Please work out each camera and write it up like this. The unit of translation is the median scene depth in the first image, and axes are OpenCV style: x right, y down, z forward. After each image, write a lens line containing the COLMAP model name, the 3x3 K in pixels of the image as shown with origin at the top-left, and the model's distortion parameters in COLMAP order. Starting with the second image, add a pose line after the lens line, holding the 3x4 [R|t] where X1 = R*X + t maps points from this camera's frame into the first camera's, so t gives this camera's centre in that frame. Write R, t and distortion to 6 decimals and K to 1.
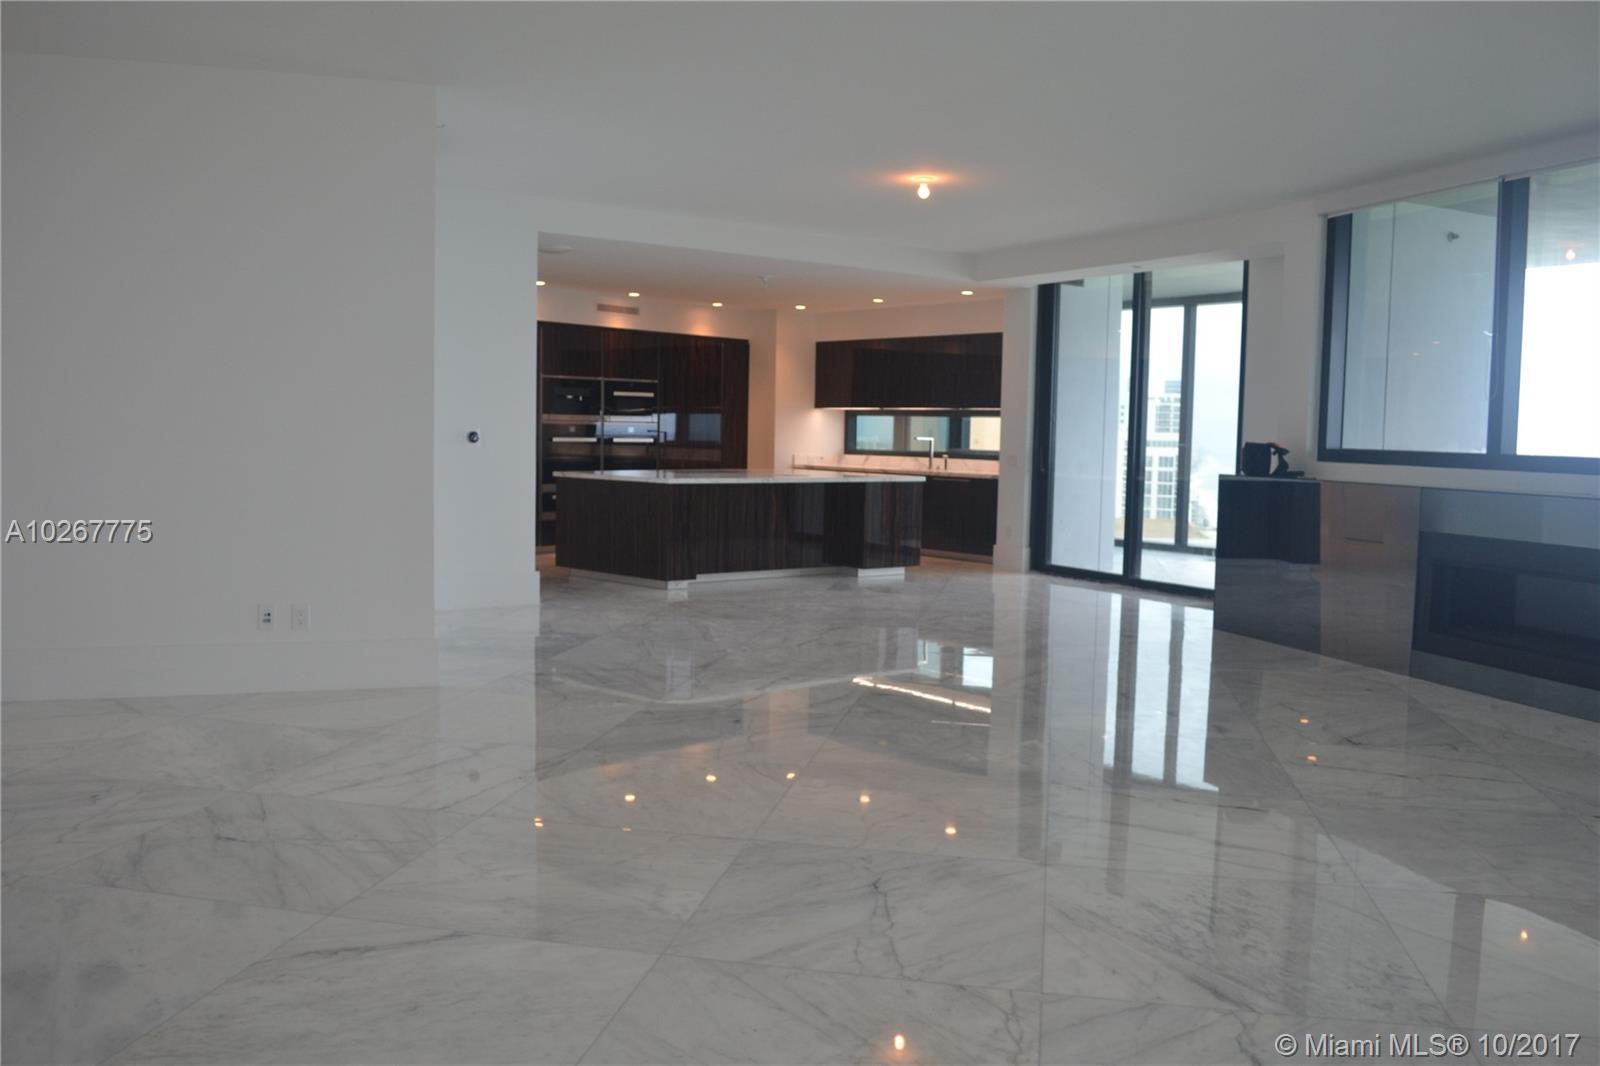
lens RADIAL K [[1269.2, 0, 800.0], [0, 1269.2, 533.0], [0, 0, 1]] dist [-0.070885, -0.002636]
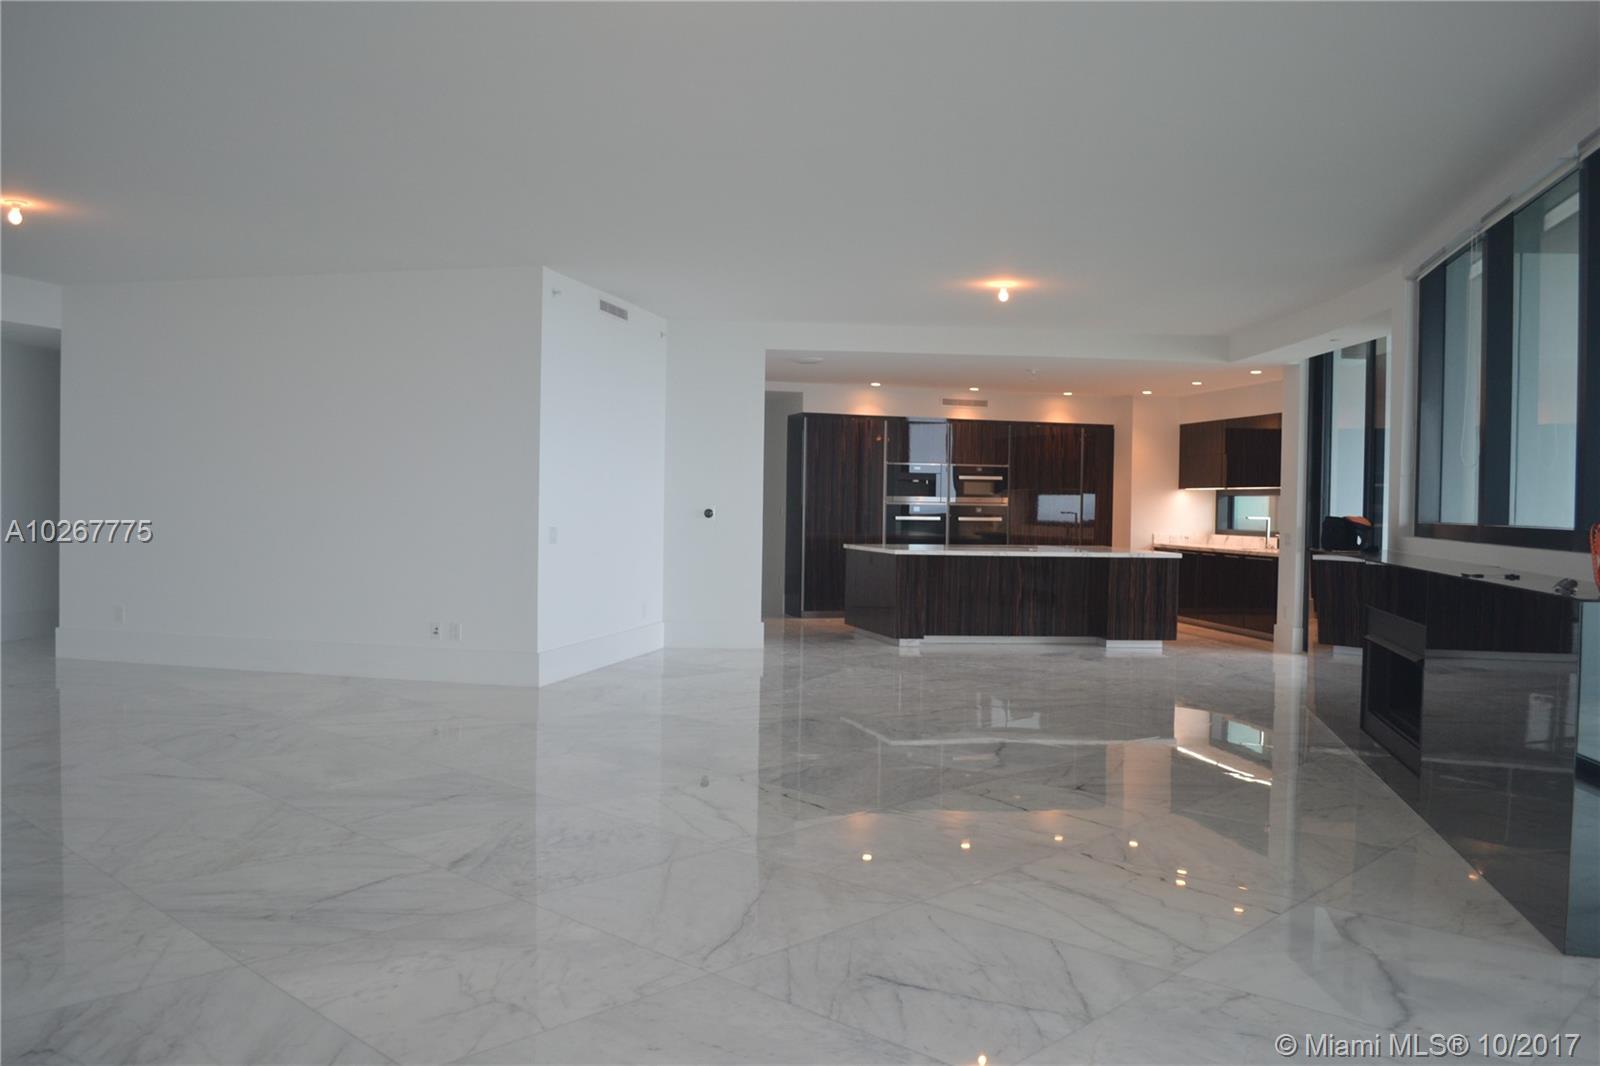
lens RADIAL K [[1269.2, 0, 800.0], [0, 1269.2, 533.0], [0, 0, 1]] dist [-0.070885, -0.002636]
pose [[0.850667, 0.005657, -0.525675, 0.352020], [-0.041282, 0.997573, -0.056070, 0.008522], [0.524082, 0.069398, 0.848836, -0.027853]]
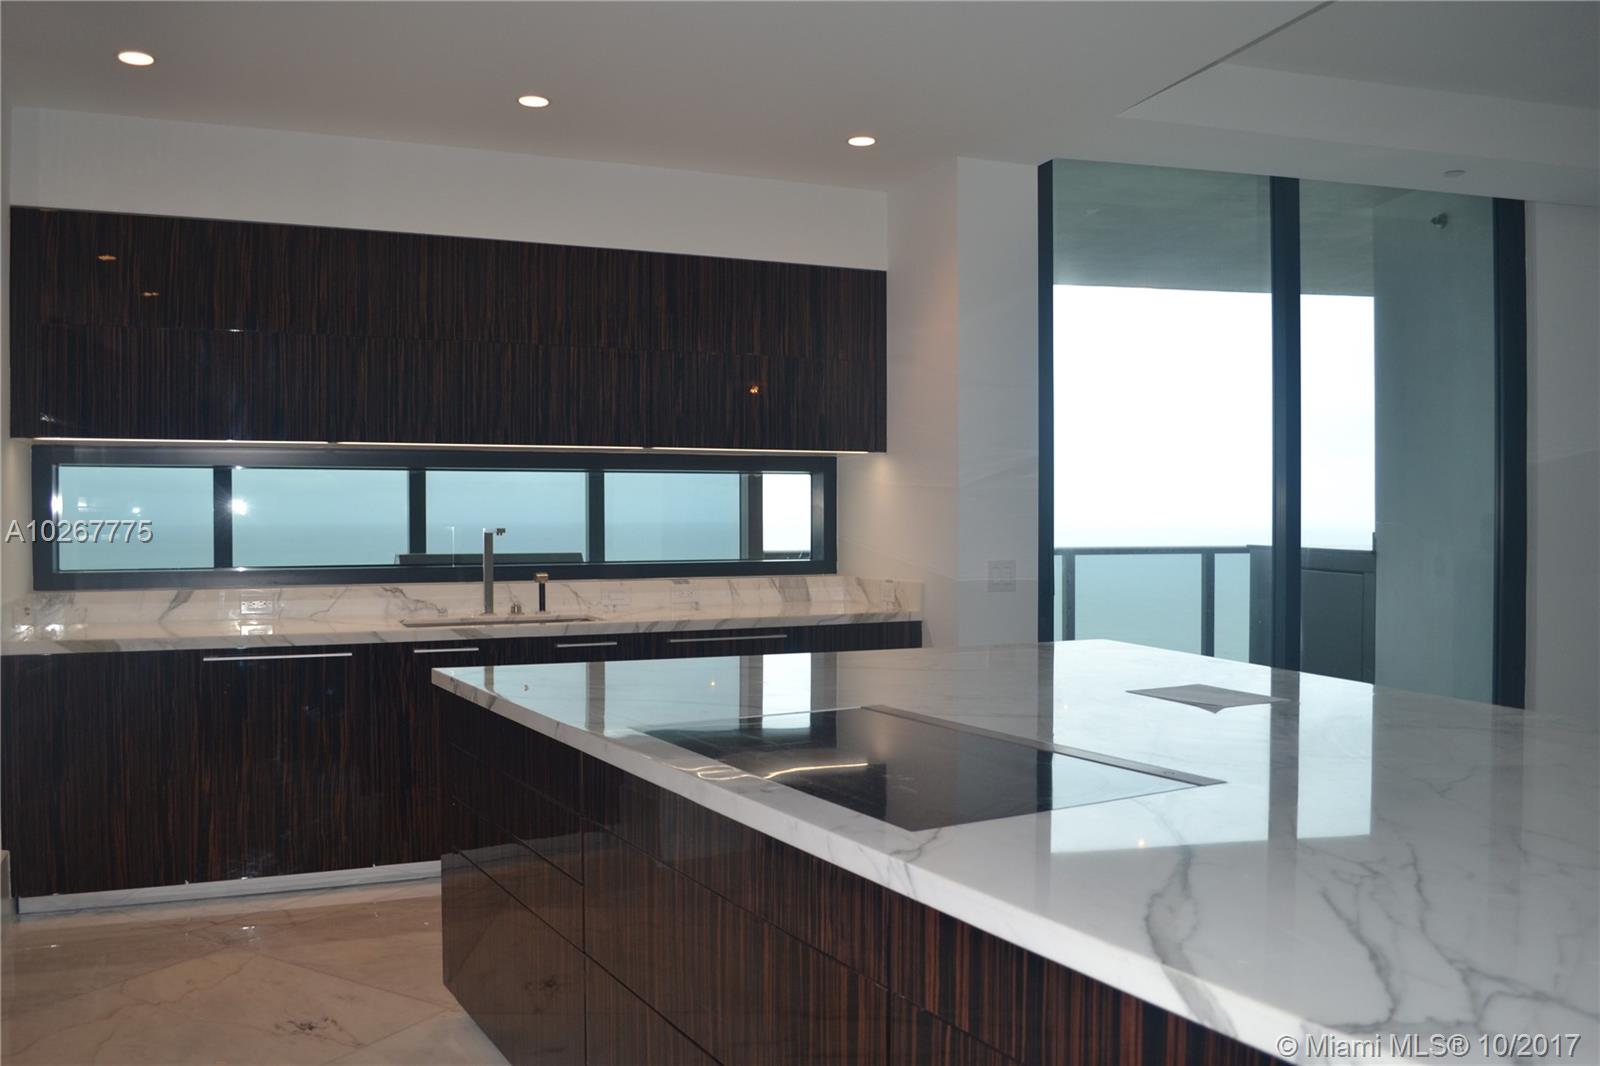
lens RADIAL K [[1567.4, 0, 800.0], [0, 1567.4, 533.0], [0, 0, 1]] dist [0.001168, -0.000422]
pose [[0.283816, -0.032447, 0.958330, -0.339025], [0.084260, 0.996405, 0.008782, -0.079732], [-0.955169, 0.078256, 0.285530, 0.900228]]
